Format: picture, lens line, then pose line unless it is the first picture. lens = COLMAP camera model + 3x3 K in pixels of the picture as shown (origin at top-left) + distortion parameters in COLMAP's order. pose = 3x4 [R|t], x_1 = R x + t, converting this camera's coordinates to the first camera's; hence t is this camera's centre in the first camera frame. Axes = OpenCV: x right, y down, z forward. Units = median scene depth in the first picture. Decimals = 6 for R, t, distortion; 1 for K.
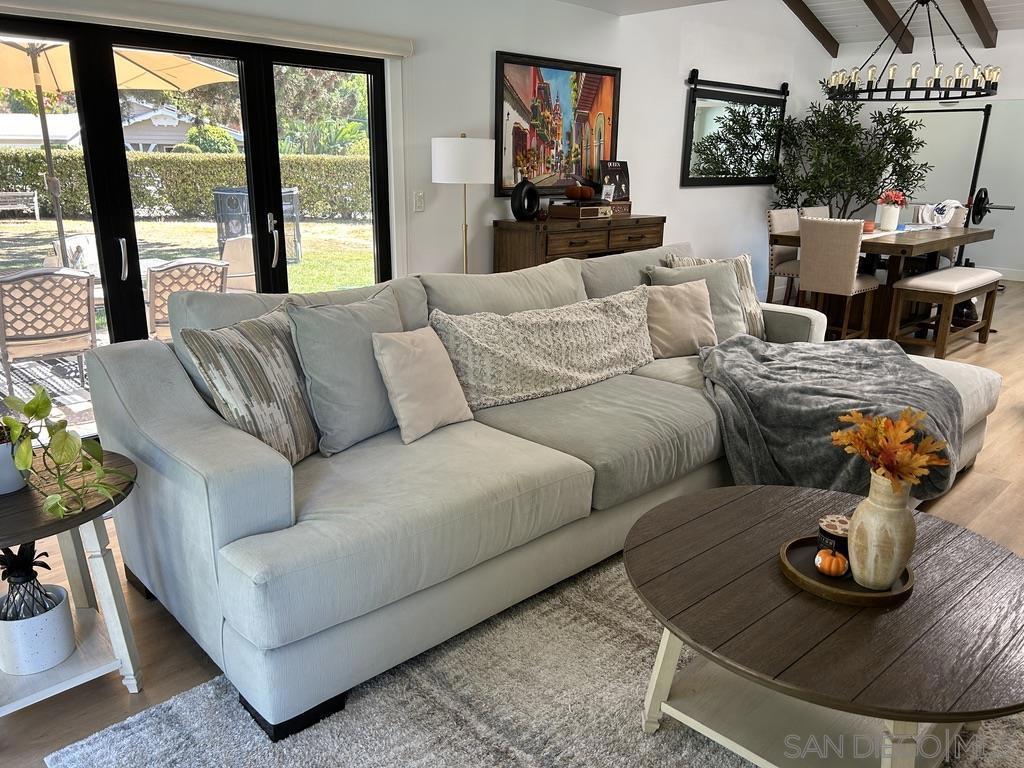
lens RADIAL K [[764.8, 0, 511.4], [0, 764.8, 381.5], [0, 0, 1]] dist [0.067646, -0.073700]
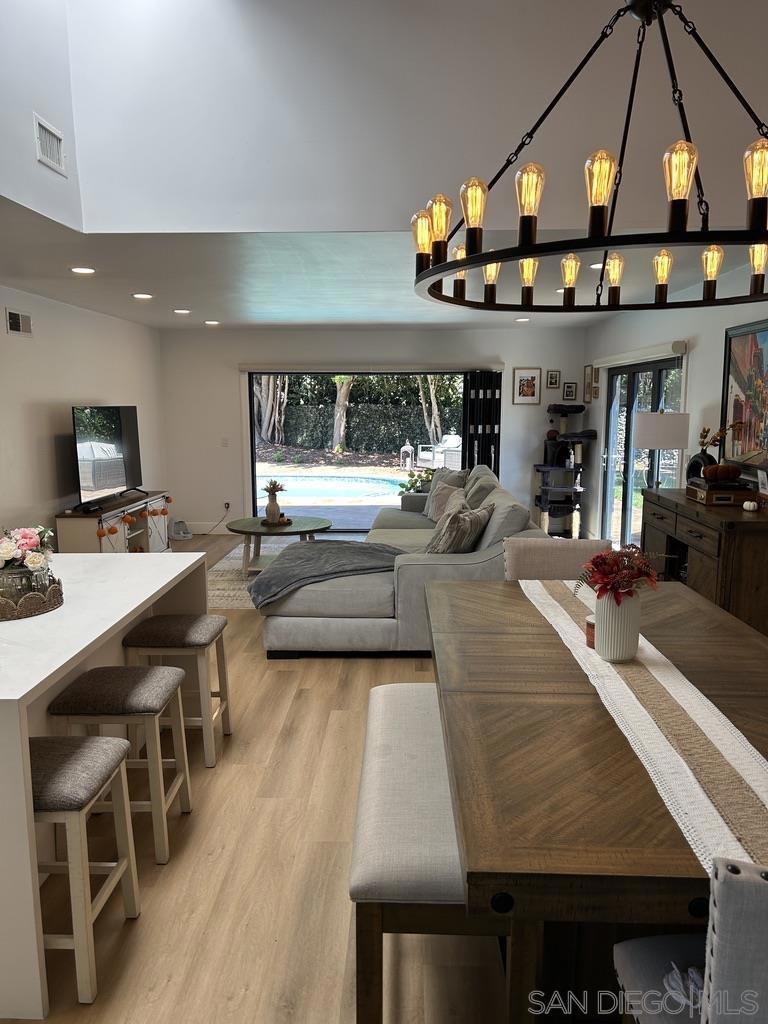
lens RADIAL K [[764.8, 0, 382.5], [0, 764.8, 516.7], [0, 0, 1]] dist [0.067646, -0.073700]
pose [[-0.722696, 0.097395, -0.684270, 0.921463], [-0.189172, 0.924345, 0.331361, -0.405281], [0.664775, 0.368918, -0.649596, 1.302552]]
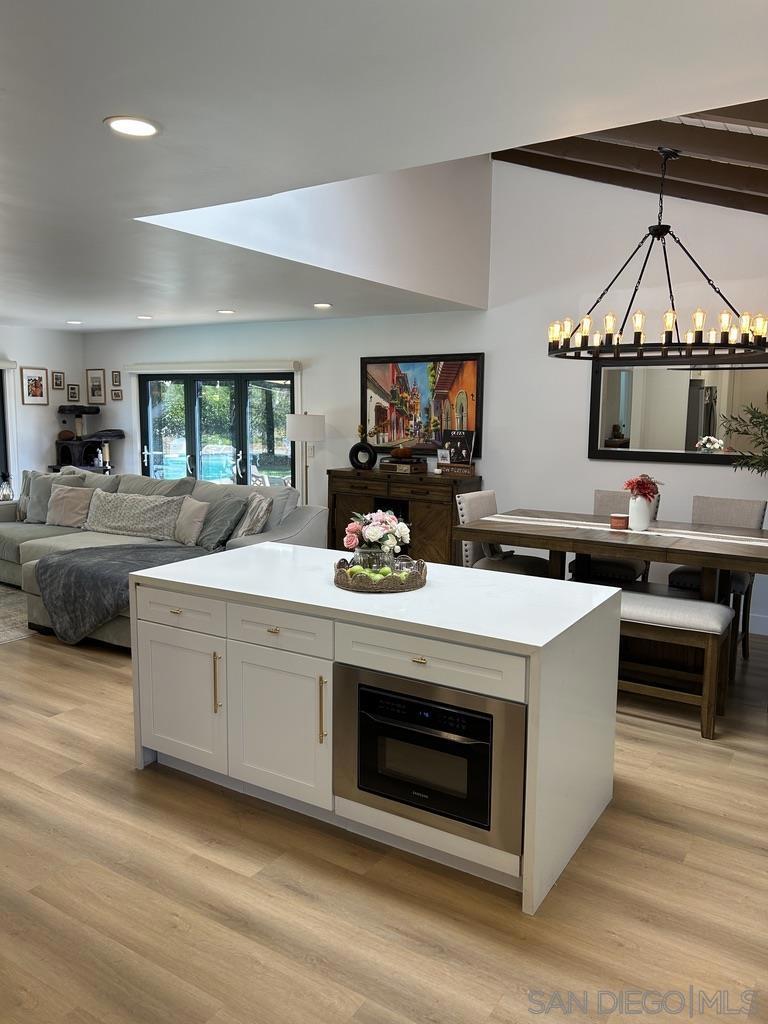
lens RADIAL K [[764.8, 0, 391.1], [0, 764.8, 509.3], [0, 0, 1]] dist [0.067646, -0.073700]
pose [[0.231569, 0.124333, -0.964840, 1.312756], [-0.271288, 0.960707, 0.058690, -0.223758], [0.934226, 0.248159, 0.256200, 0.671651]]
